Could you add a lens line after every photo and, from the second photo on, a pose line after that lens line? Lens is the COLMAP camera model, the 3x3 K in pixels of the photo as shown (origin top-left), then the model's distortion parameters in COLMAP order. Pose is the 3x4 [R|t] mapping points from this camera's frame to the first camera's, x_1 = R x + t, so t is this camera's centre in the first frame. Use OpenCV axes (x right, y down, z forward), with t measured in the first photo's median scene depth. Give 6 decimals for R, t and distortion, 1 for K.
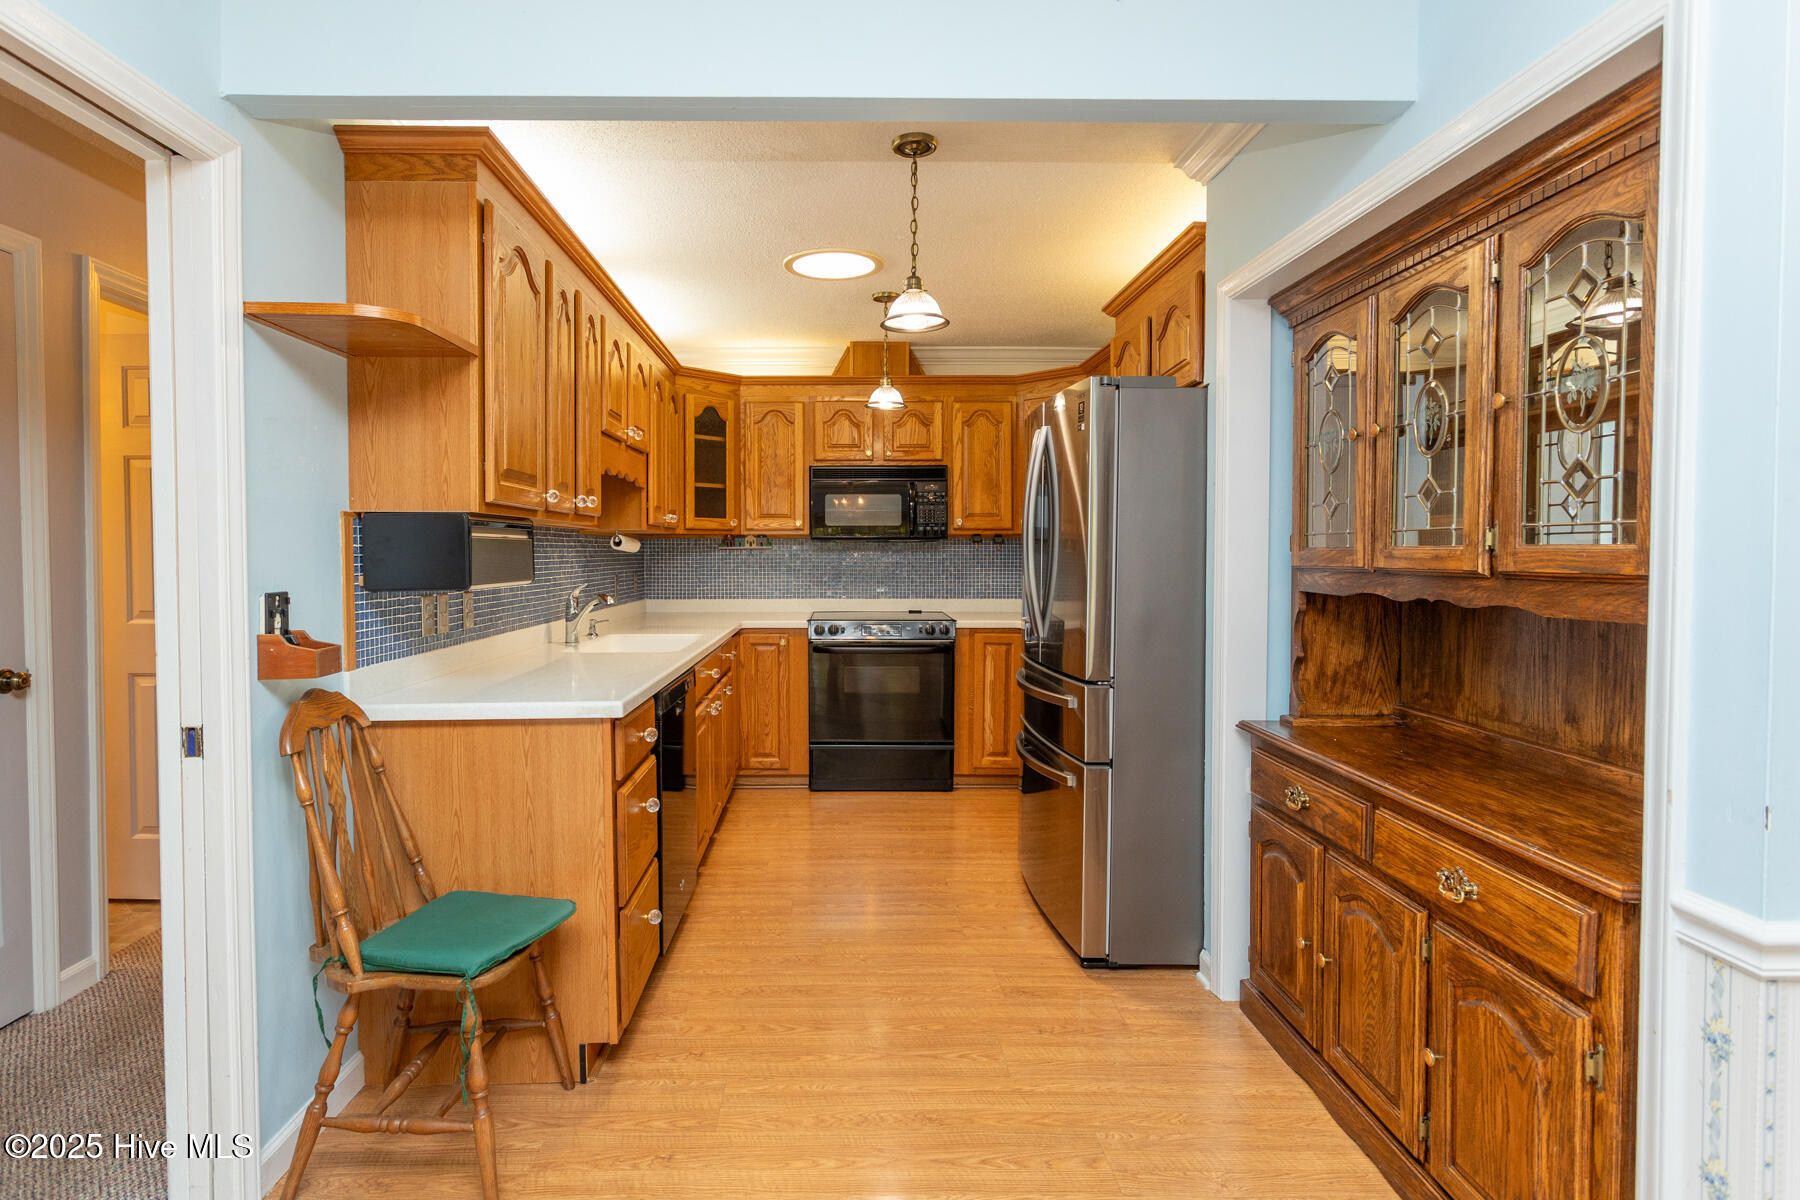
lens RADIAL K [[860.3, 0, 840.6], [0, 860.3, 589.7], [0, 0, 1]] dist [0.016834, -0.000040]
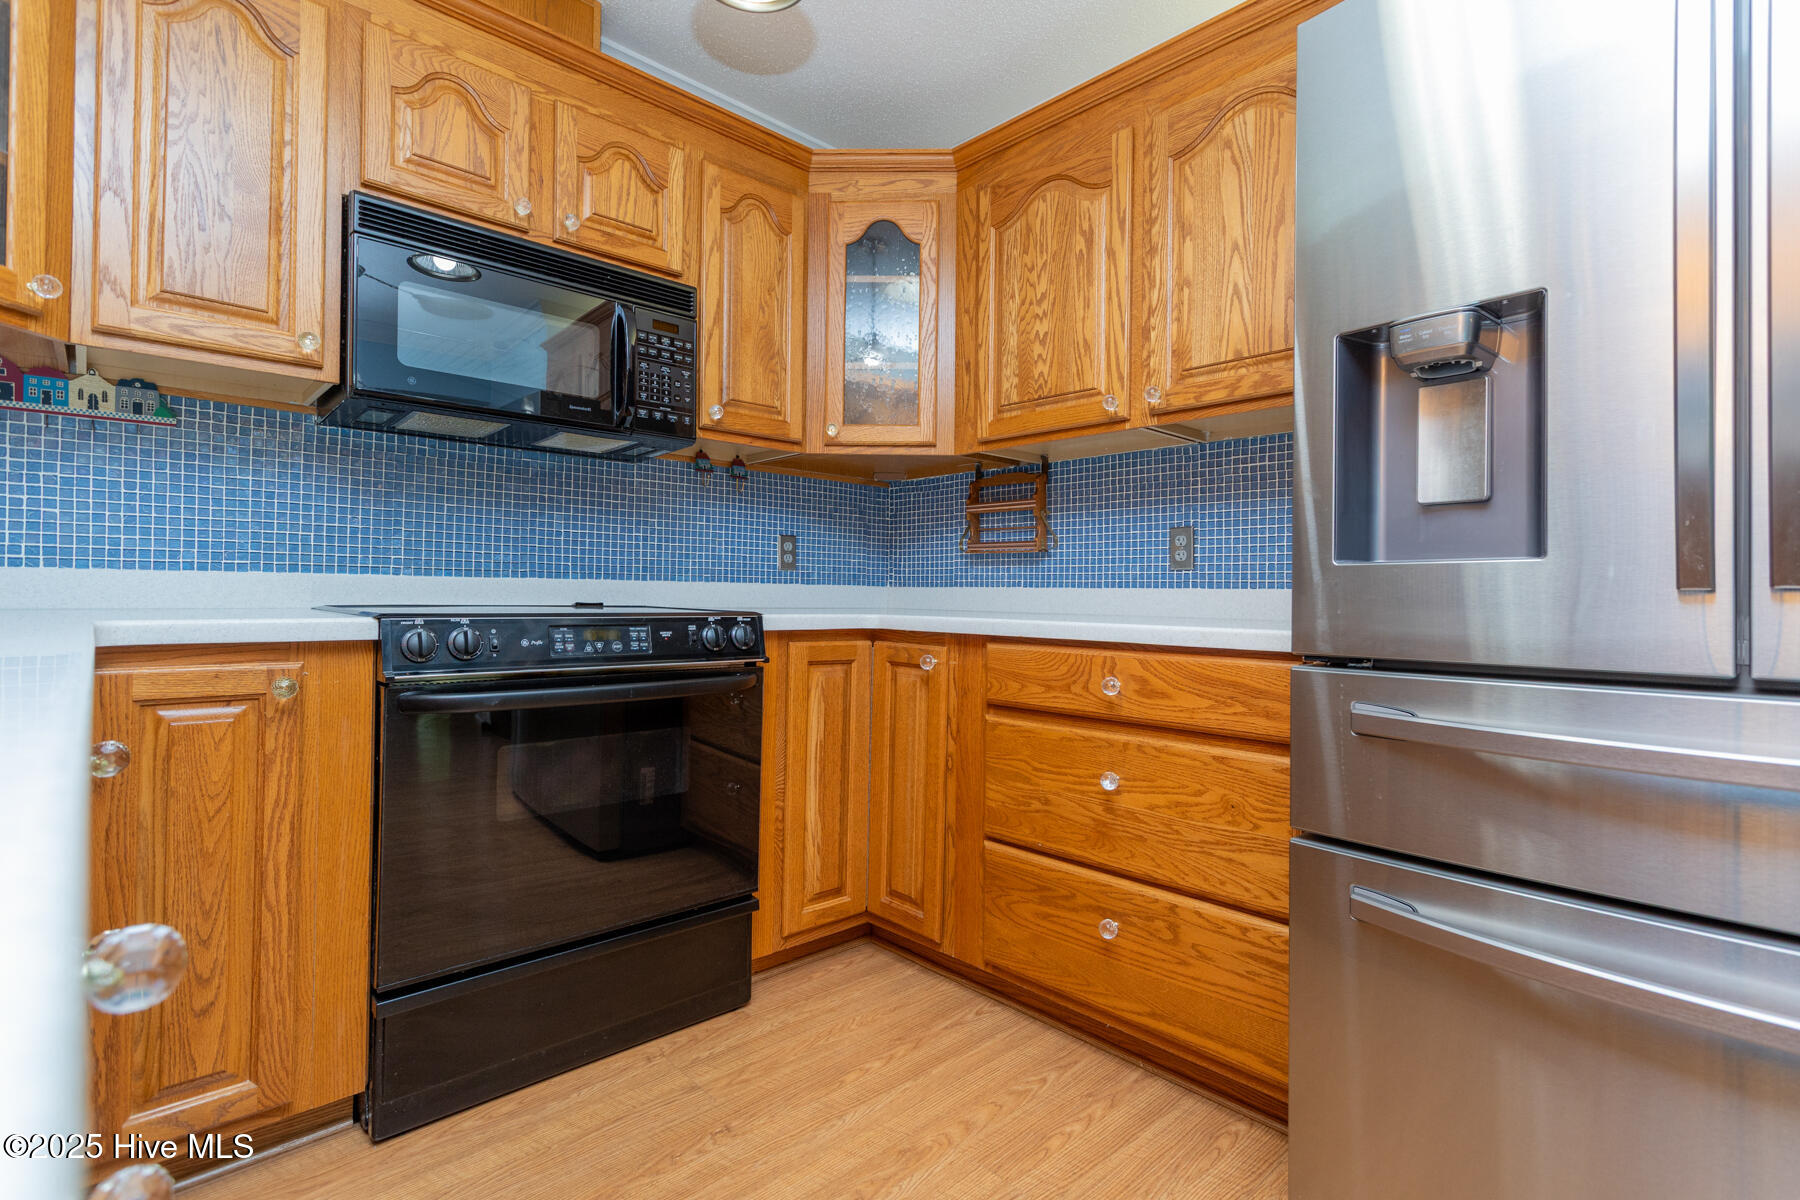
lens RADIAL K [[860.3, 0, 909.8], [0, 860.3, 584.8], [0, 0, 1]] dist [0.016834, -0.000040]
pose [[0.740135, 0.013637, 0.672320, -0.108661], [0.018444, 0.999007, -0.040567, 0.040192], [-0.672206, 0.042425, 0.739148, 0.613613]]
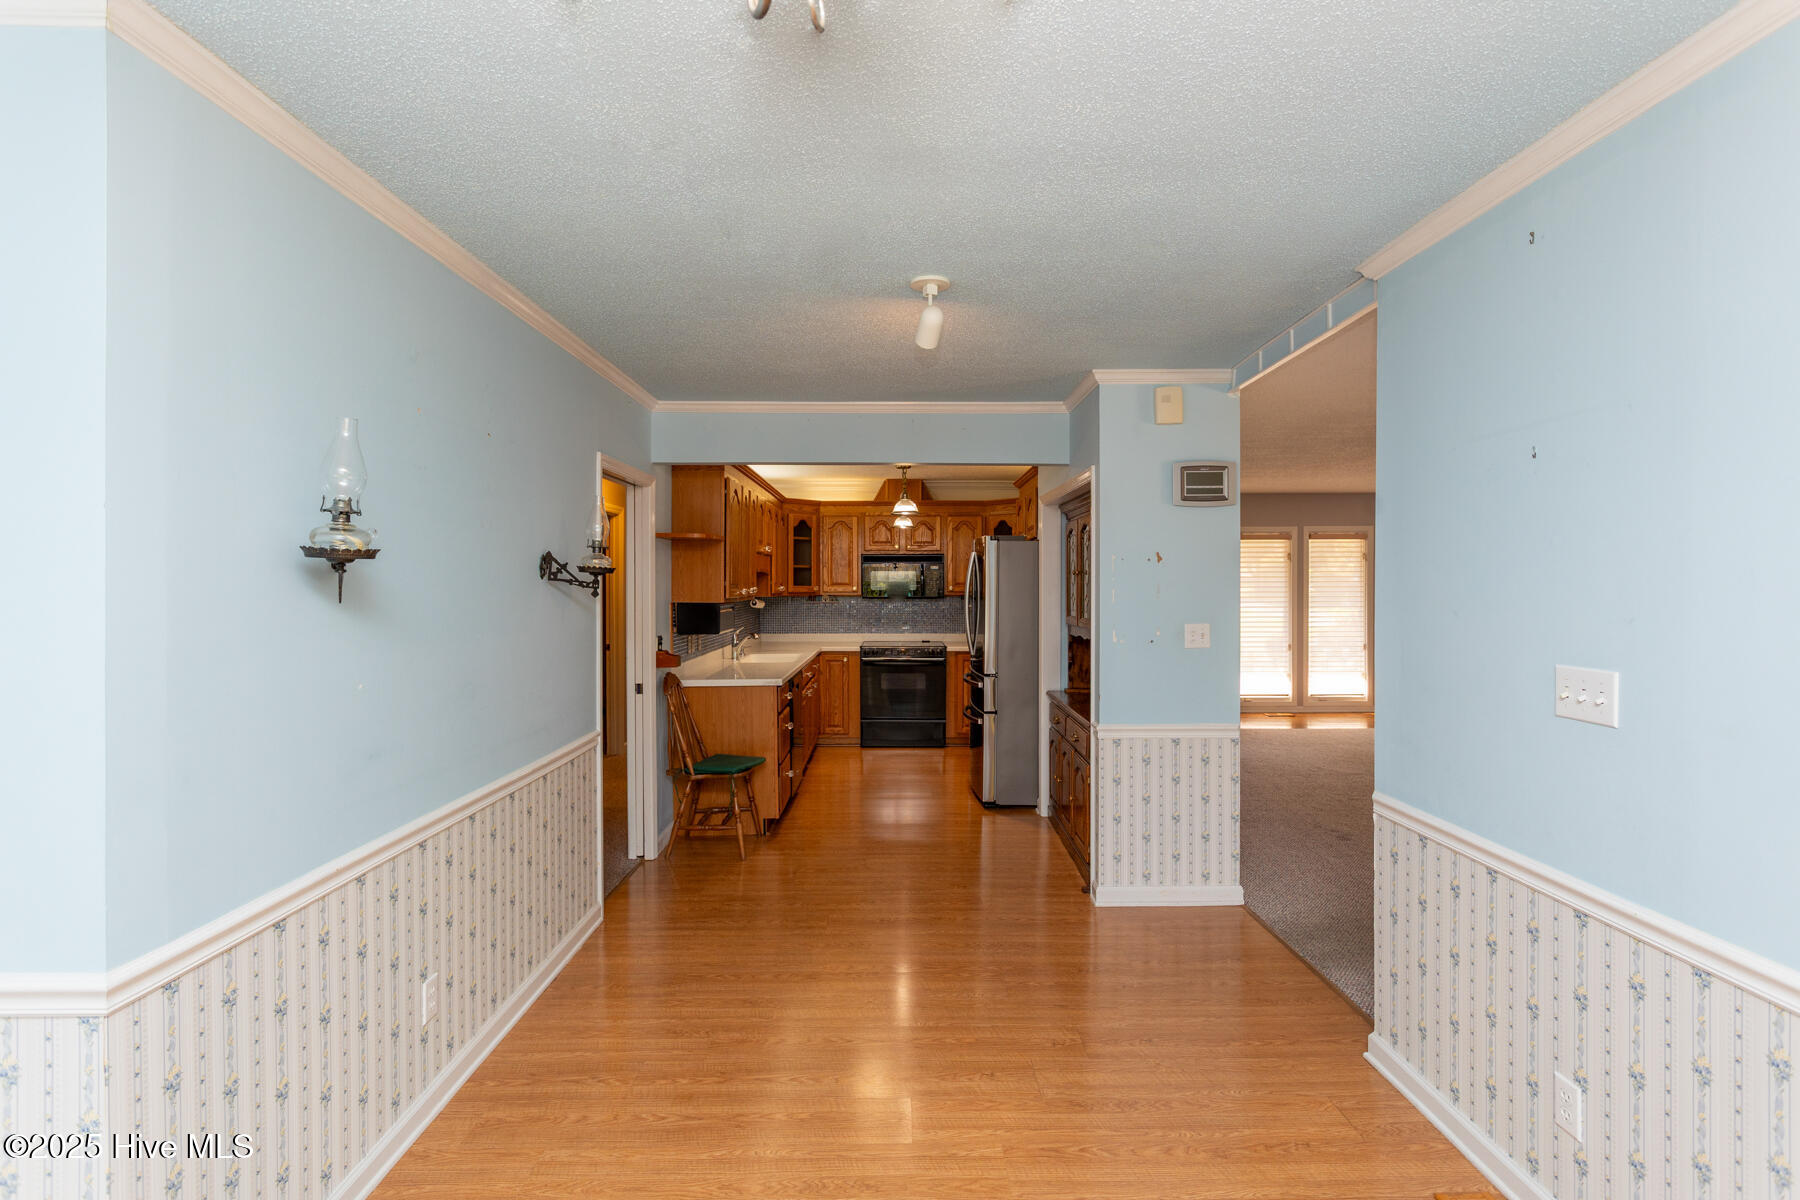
lens RADIAL K [[860.3, 0, 894.9], [0, 860.3, 592.7], [0, 0, 1]] dist [0.016834, -0.000040]
pose [[0.999981, 0.000538, -0.006078, 0.041622], [-0.000713, 0.999584, -0.028831, -0.022322], [0.006060, 0.028835, 0.999566, -0.702416]]
